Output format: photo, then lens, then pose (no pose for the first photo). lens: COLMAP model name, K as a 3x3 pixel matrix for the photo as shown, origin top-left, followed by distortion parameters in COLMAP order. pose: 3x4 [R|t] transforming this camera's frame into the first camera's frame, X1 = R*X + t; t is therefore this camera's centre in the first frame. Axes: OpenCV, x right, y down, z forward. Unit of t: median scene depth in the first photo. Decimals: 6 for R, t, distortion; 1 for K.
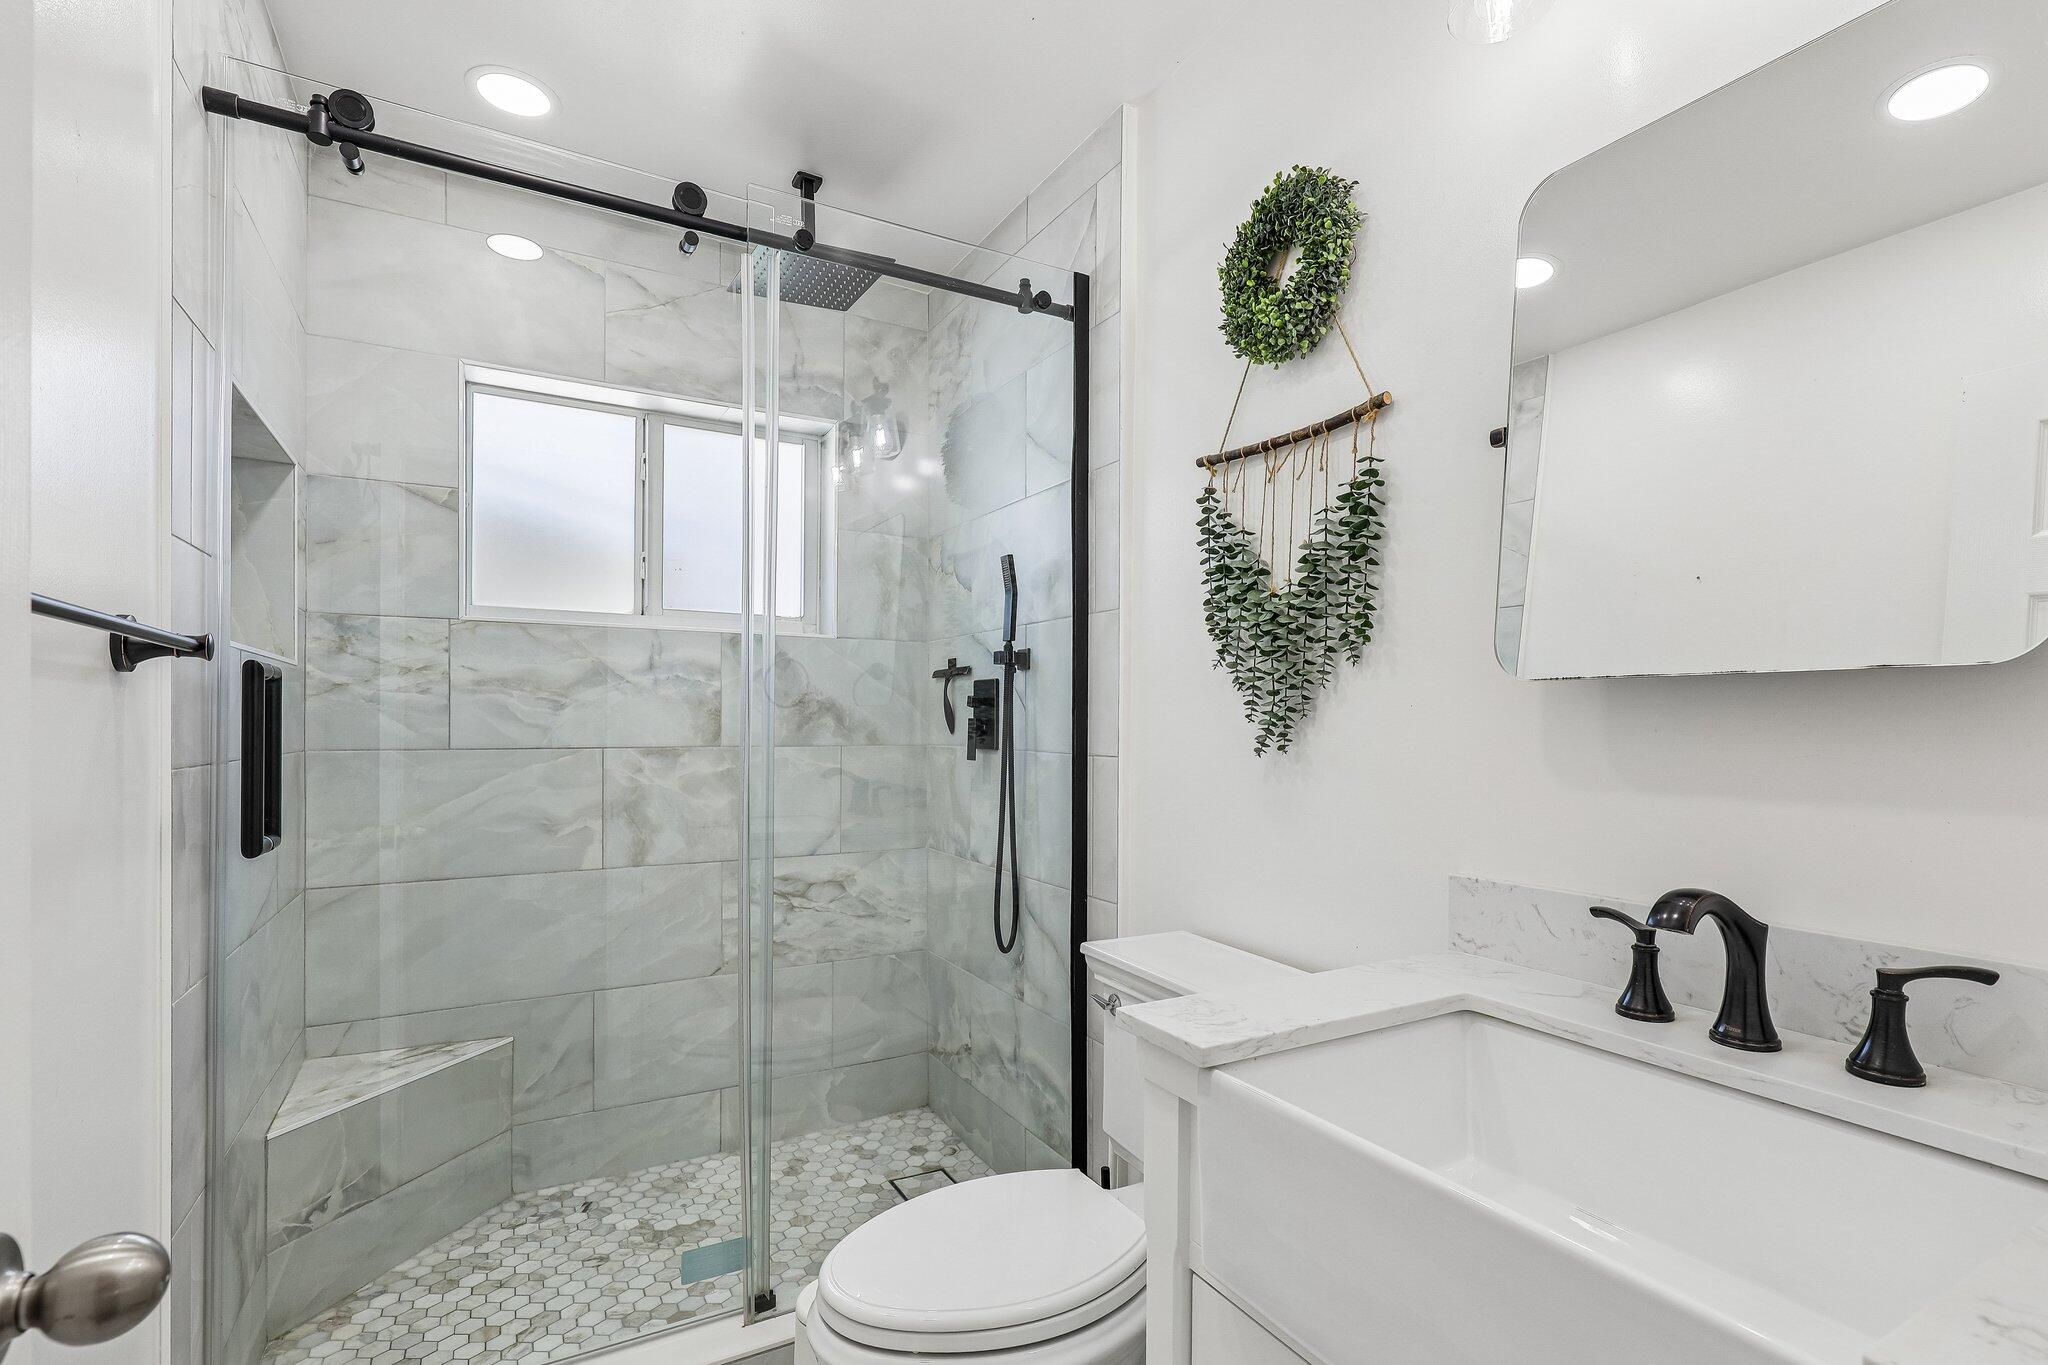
lens RADIAL K [[948.9, 0, 1025.5], [0, 948.9, 728.8], [0, 0, 1]] dist [-0.003540, 0.000046]
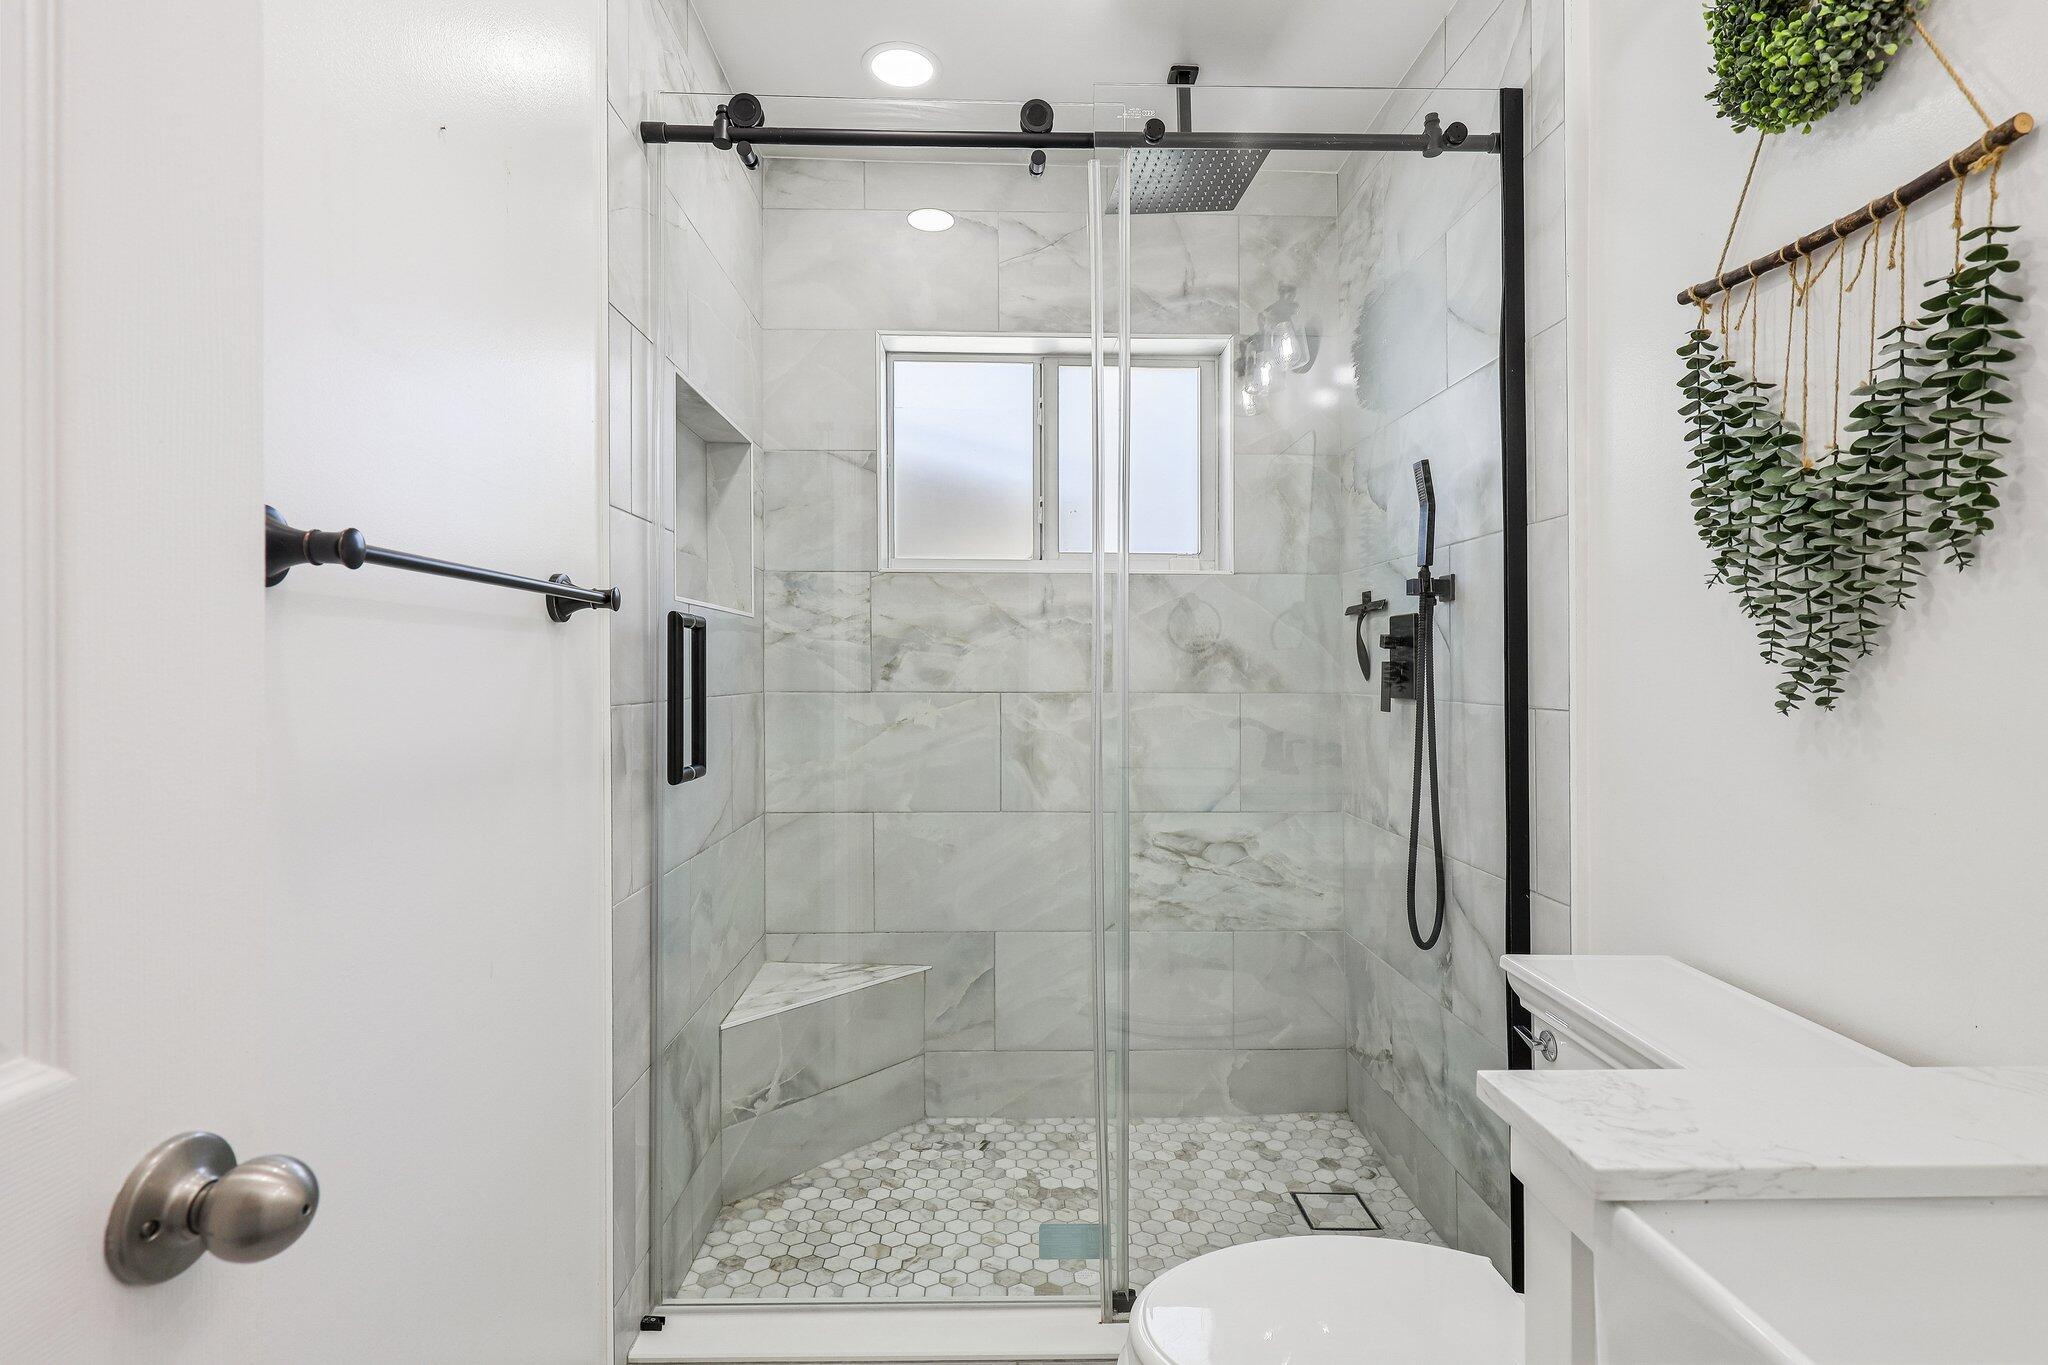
lens RADIAL K [[972.8, 0, 1020.5], [0, 972.8, 661.6], [0, 0, 1]] dist [0.000375, -0.001606]
pose [[0.885522, -0.004328, -0.464578, 0.066112], [-0.002723, 0.999891, -0.014506, 0.002781], [0.464590, 0.014111, 0.885413, 0.104884]]
